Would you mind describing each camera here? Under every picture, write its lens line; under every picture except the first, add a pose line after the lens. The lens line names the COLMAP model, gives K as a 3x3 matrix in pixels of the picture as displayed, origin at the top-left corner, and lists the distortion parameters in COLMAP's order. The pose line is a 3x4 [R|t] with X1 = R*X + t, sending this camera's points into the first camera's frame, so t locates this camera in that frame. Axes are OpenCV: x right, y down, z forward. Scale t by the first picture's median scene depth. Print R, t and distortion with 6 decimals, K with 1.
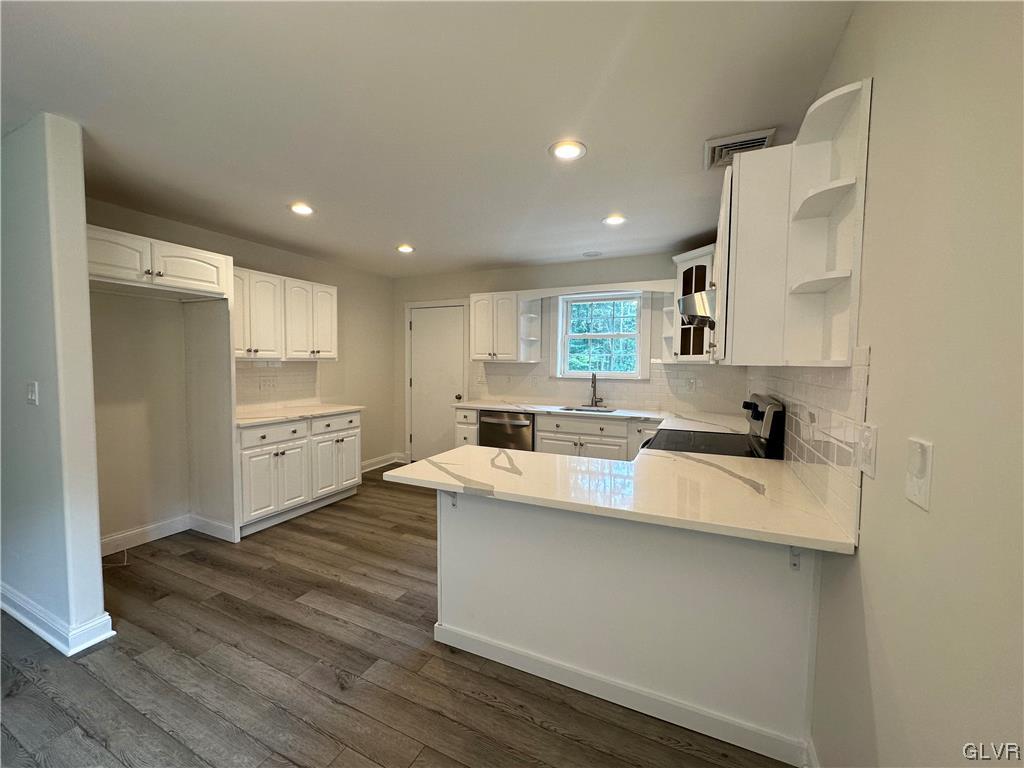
lens RADIAL K [[409.2, 0, 506.4], [0, 409.2, 385.3], [0, 0, 1]] dist [-0.002452, 0.000843]
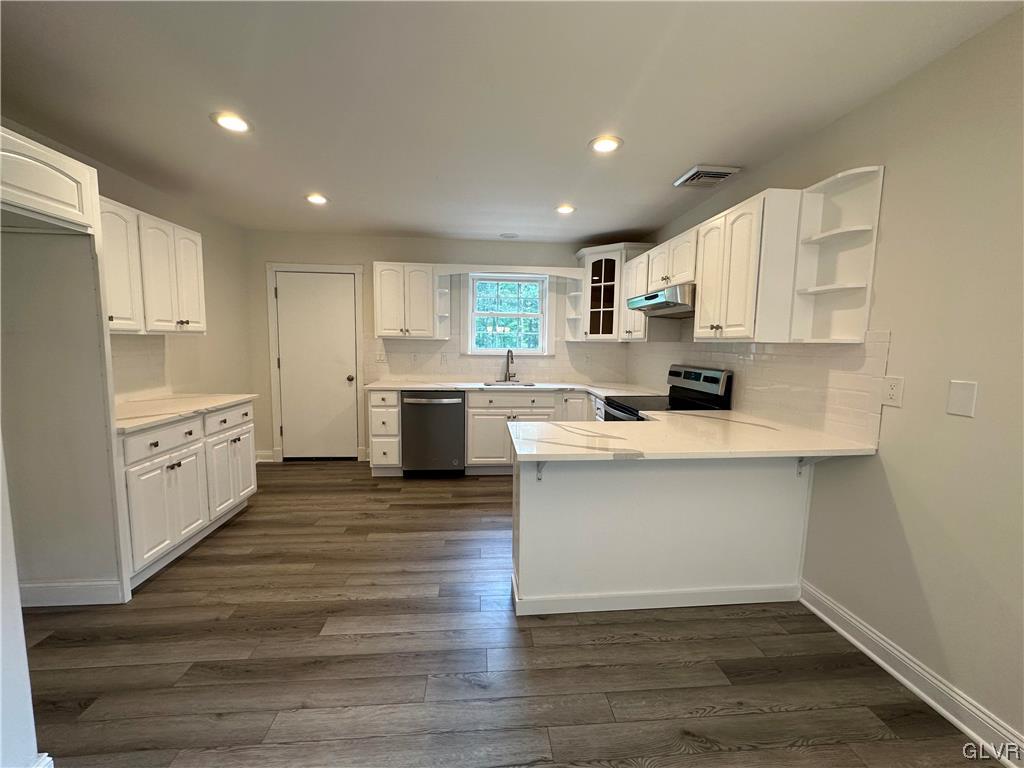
lens RADIAL K [[409.2, 0, 511.4], [0, 409.2, 385.7], [0, 0, 1]] dist [-0.002452, 0.000843]
pose [[0.862575, -0.048848, 0.503566, -0.443580], [0.021608, 0.997977, 0.059794, -0.001151], [-0.505468, -0.040696, 0.861885, 0.108057]]
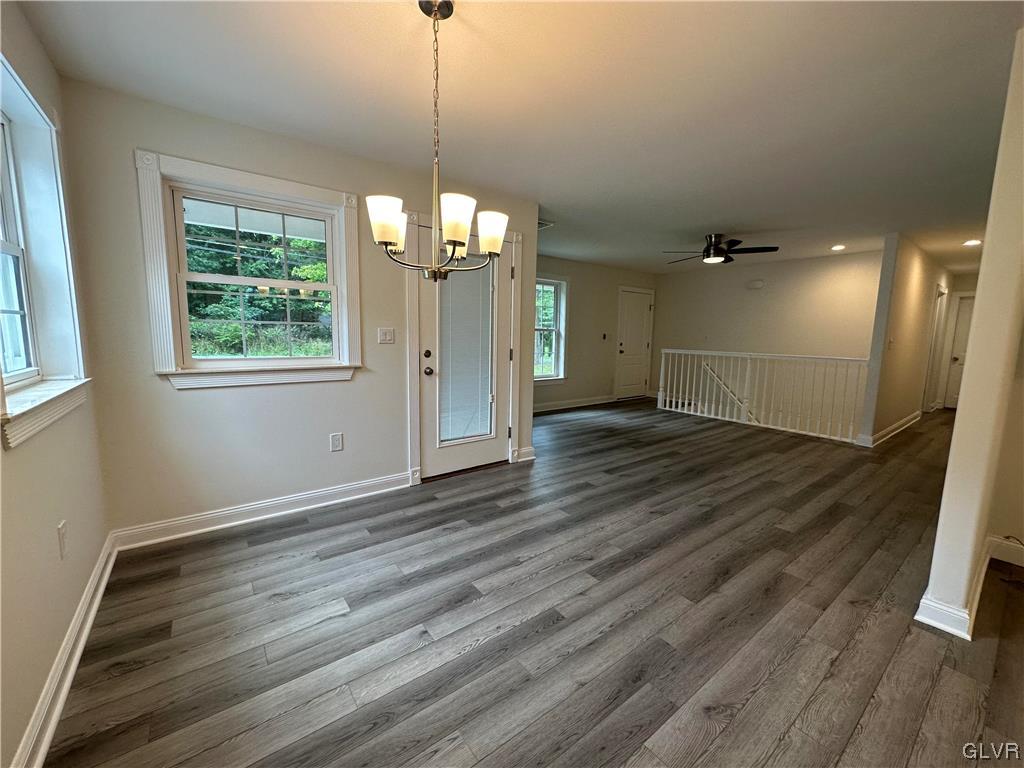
lens RADIAL K [[409.2, 0, 511.2], [0, 409.2, 383.5], [0, 0, 1]] dist [-0.002452, 0.000843]
pose [[-0.458073, 0.093374, -0.883997, 0.123617], [-0.071577, 0.987364, 0.141382, 0.018503], [0.886028, 0.128037, -0.445601, 0.311526]]
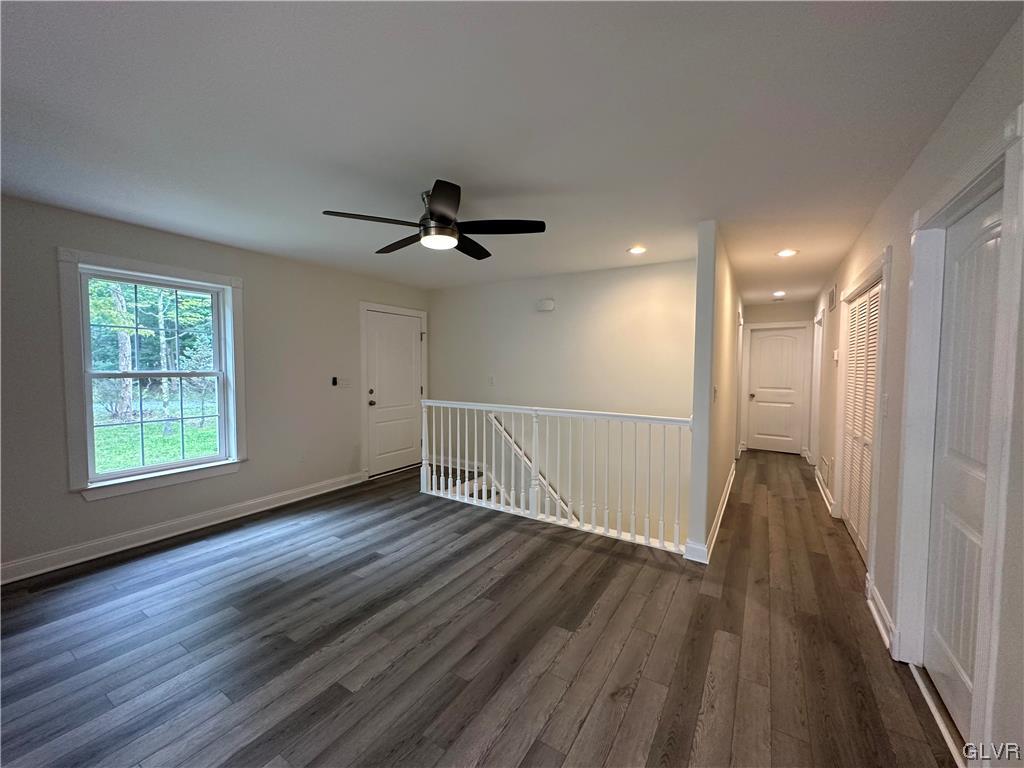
lens RADIAL K [[409.2, 0, 513.6], [0, 409.2, 384.7], [0, 0, 1]] dist [-0.002452, 0.000843]
pose [[-0.111063, 0.038448, -0.993069, -0.898546], [-0.063697, 0.996921, 0.045721, -0.051274], [0.991770, 0.068333, -0.108272, 0.496925]]
